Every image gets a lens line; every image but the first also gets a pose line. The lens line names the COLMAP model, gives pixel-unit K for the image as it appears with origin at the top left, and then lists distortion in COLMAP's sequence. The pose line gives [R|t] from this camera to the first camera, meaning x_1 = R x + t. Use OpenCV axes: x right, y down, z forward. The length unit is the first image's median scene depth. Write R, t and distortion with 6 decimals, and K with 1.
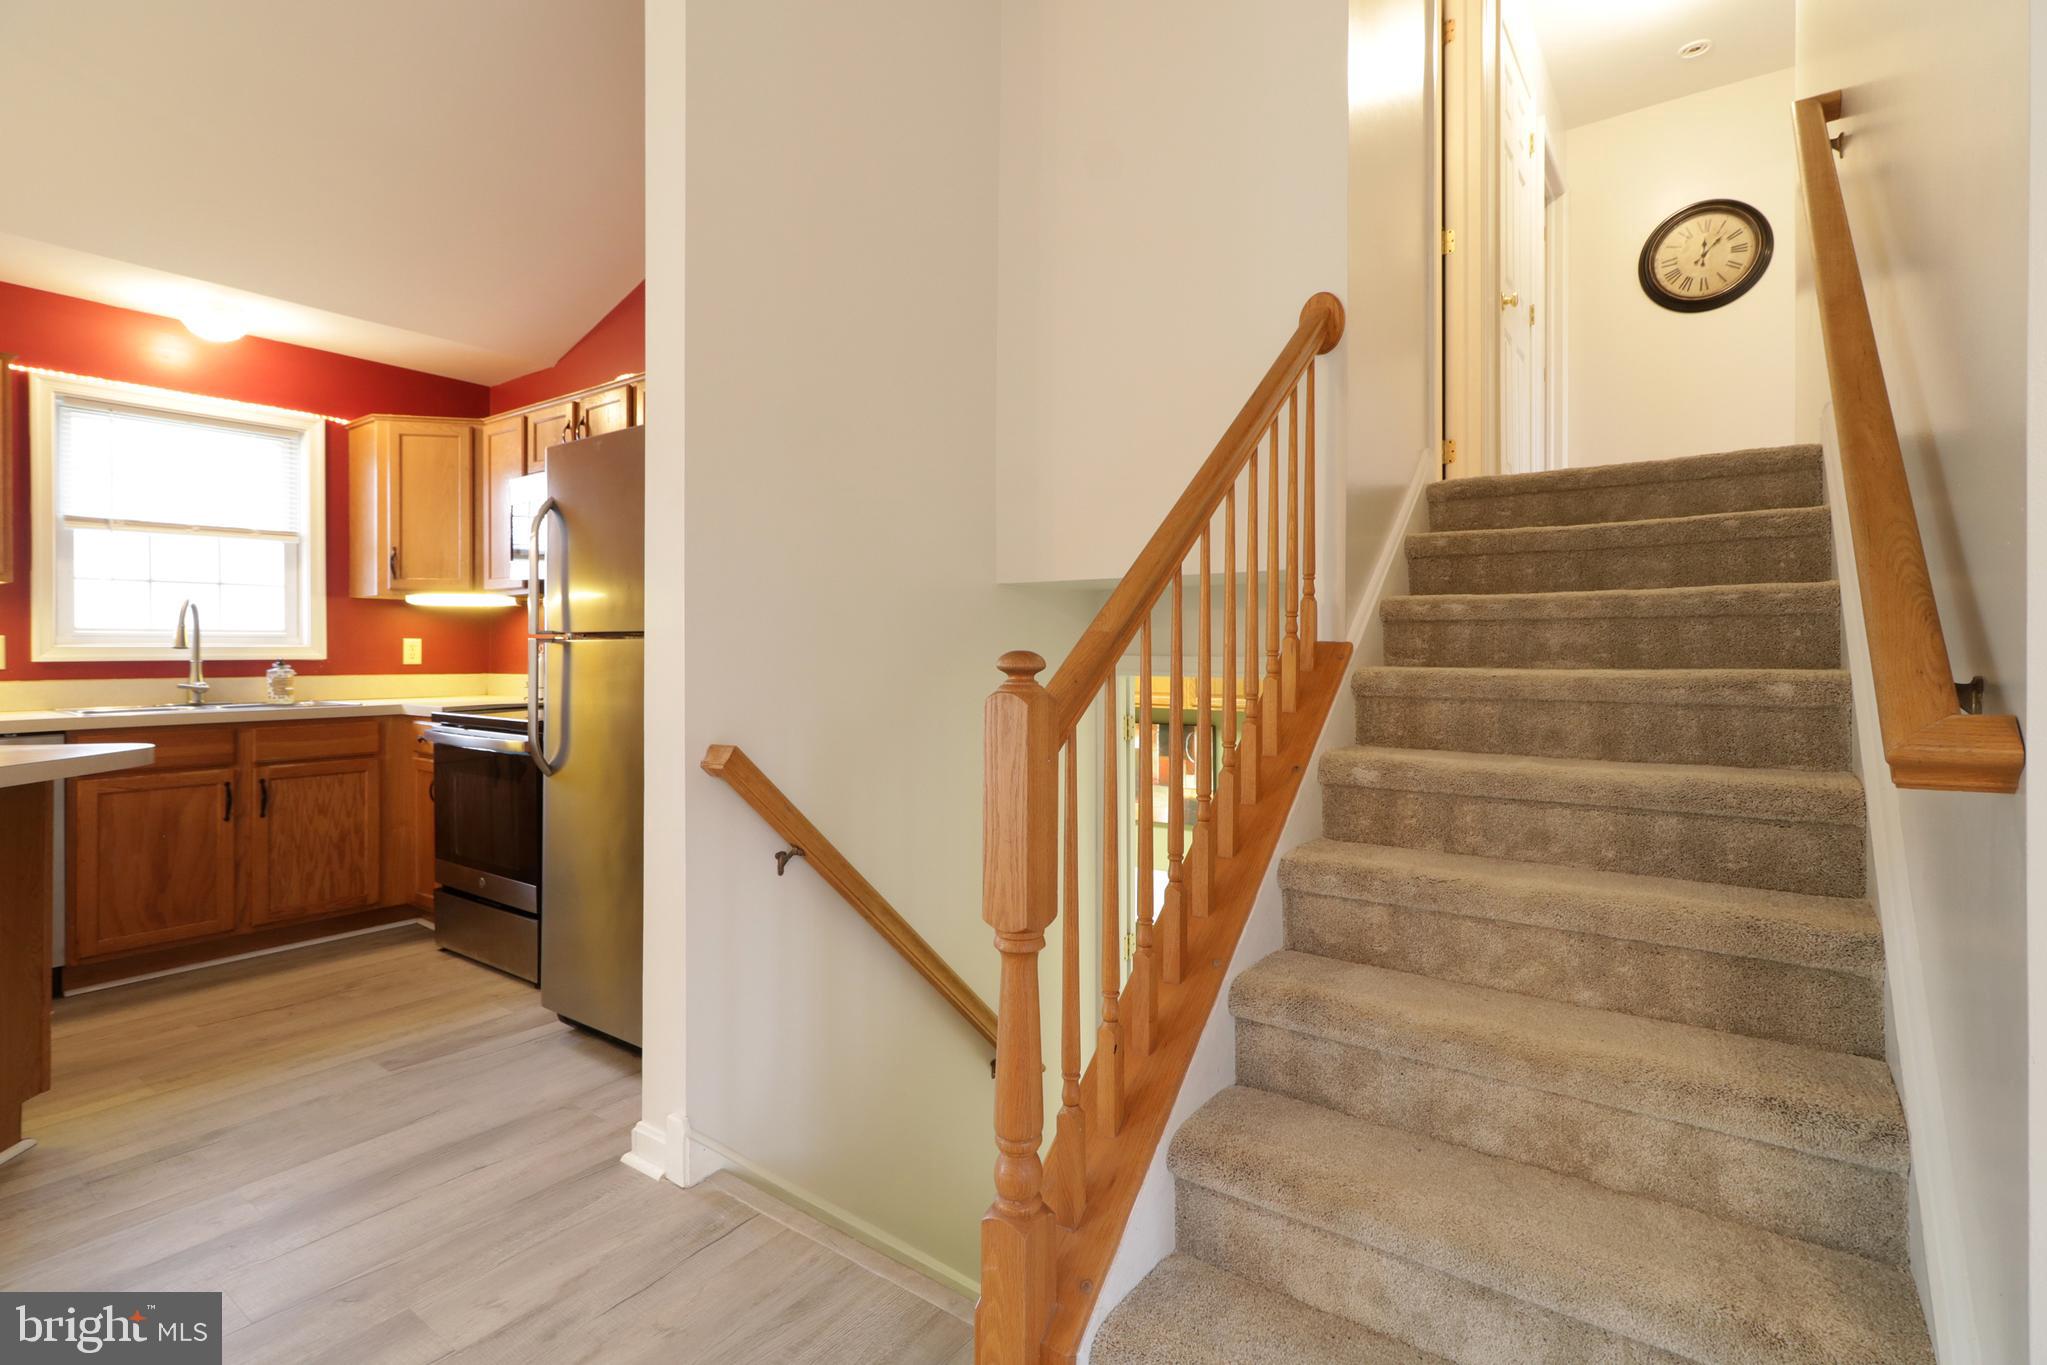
lens RADIAL K [[967.6, 0, 1025.8], [0, 967.6, 652.3], [0, 0, 1]] dist [0.003164, 0.000803]
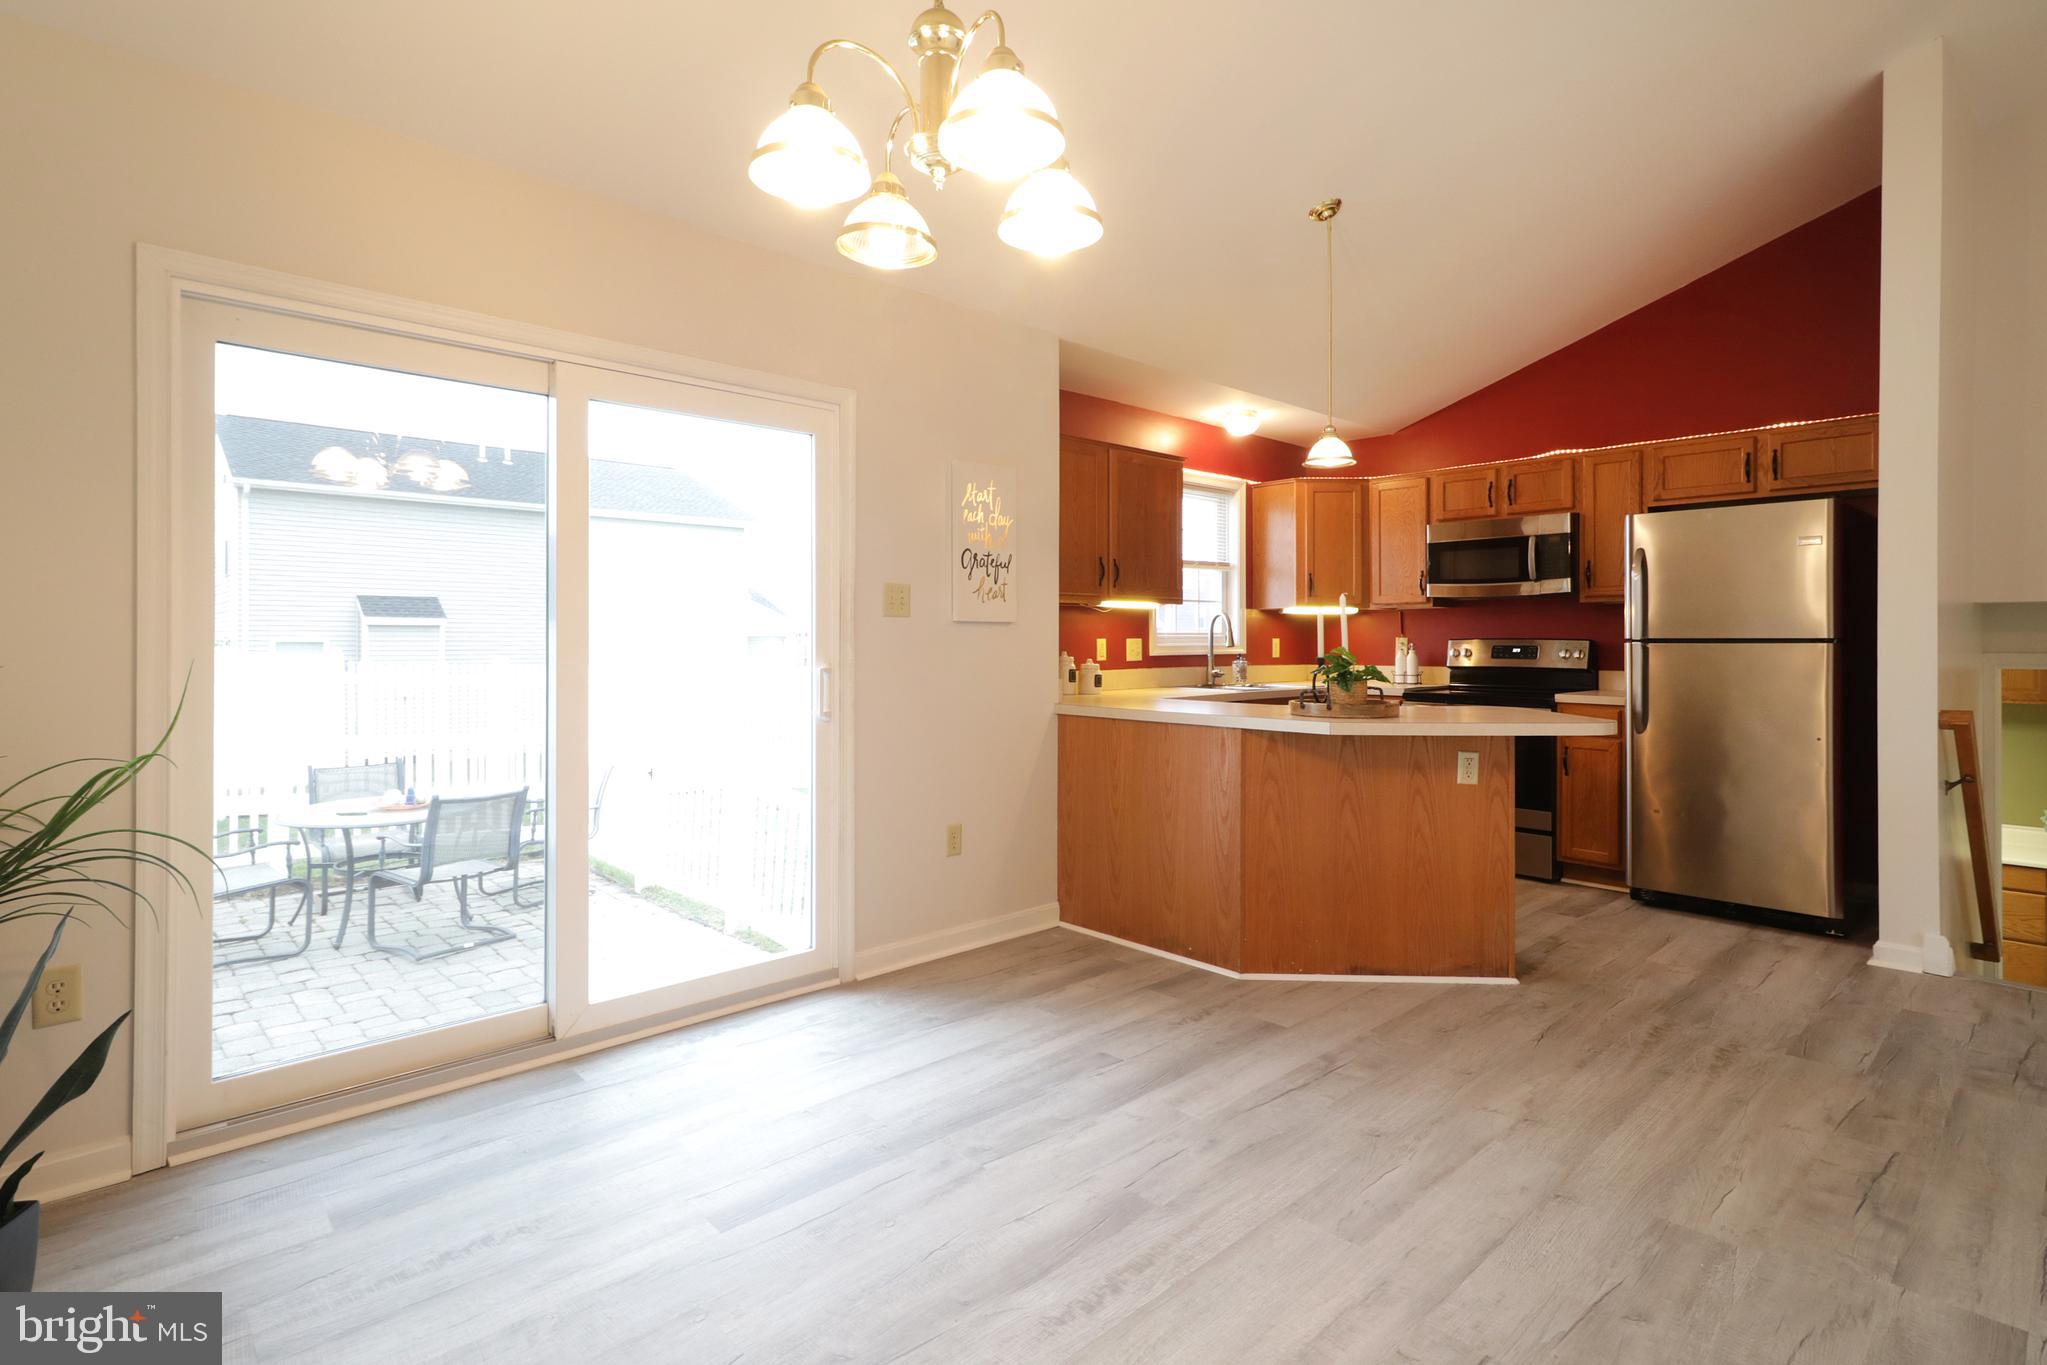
lens RADIAL K [[1007.9, 0, 1021.4], [0, 1007.9, 637.6], [0, 0, 1]] dist [0.001375, 0.001601]
pose [[0.980536, -0.000159, -0.196339, -1.372938], [-0.001039, 0.999981, -0.006000, -0.013765], [0.196336, 0.006087, 0.980518, -0.883611]]
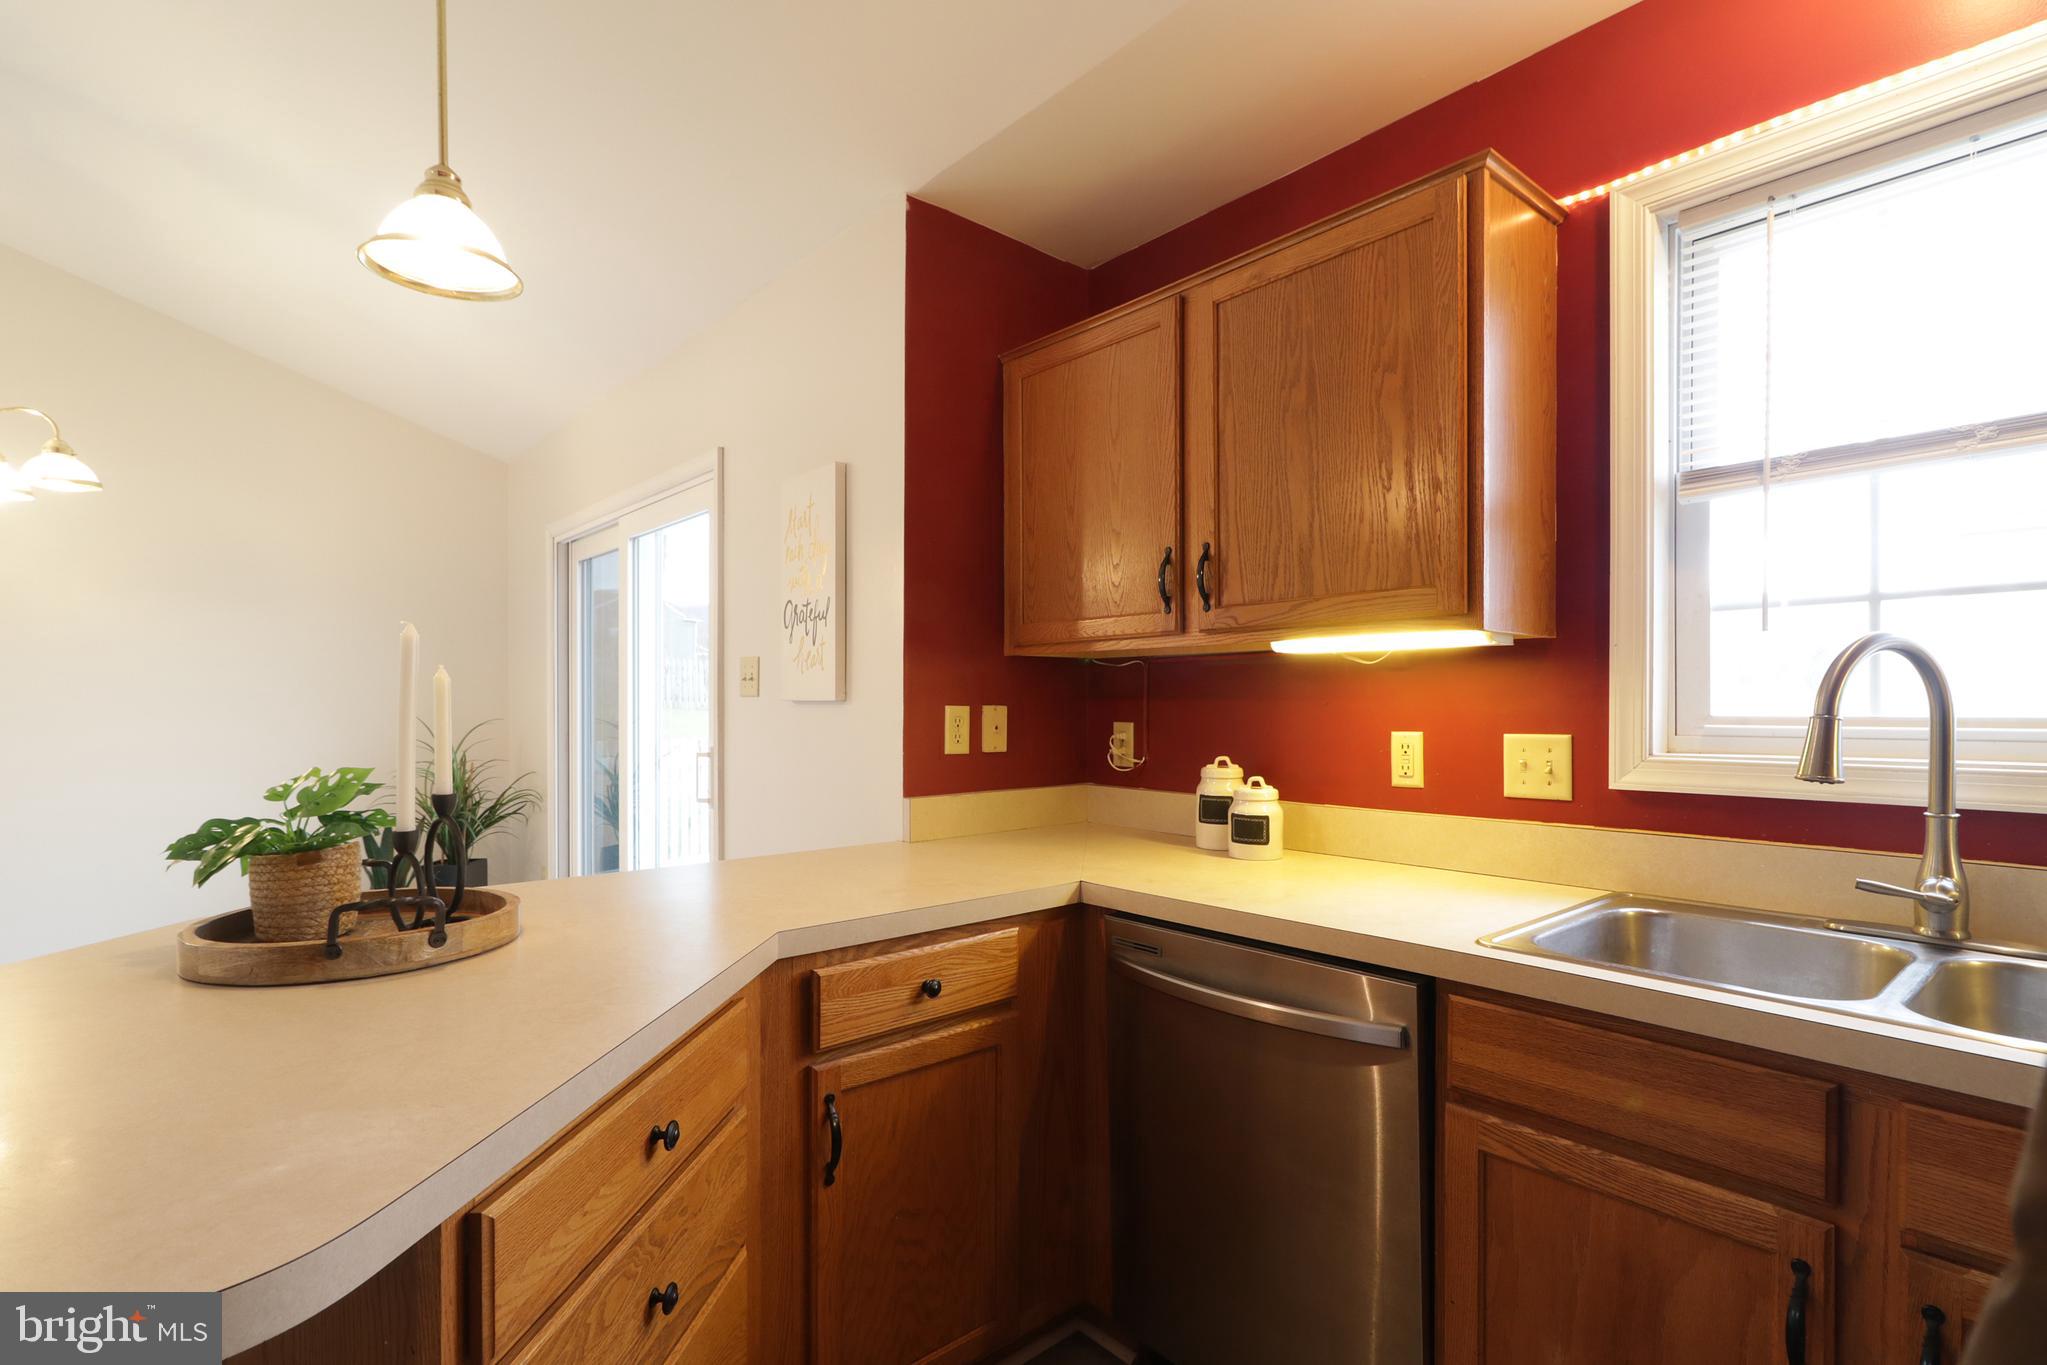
lens RADIAL K [[982.7, 0, 1031.2], [0, 982.7, 707.9], [0, 0, 1]] dist [0.004215, 0.000063]
pose [[-0.230851, 0.005339, -0.972974, -0.719191], [-0.002428, 0.999979, 0.006064, -0.049383], [0.972986, 0.003763, -0.230833, 1.253836]]
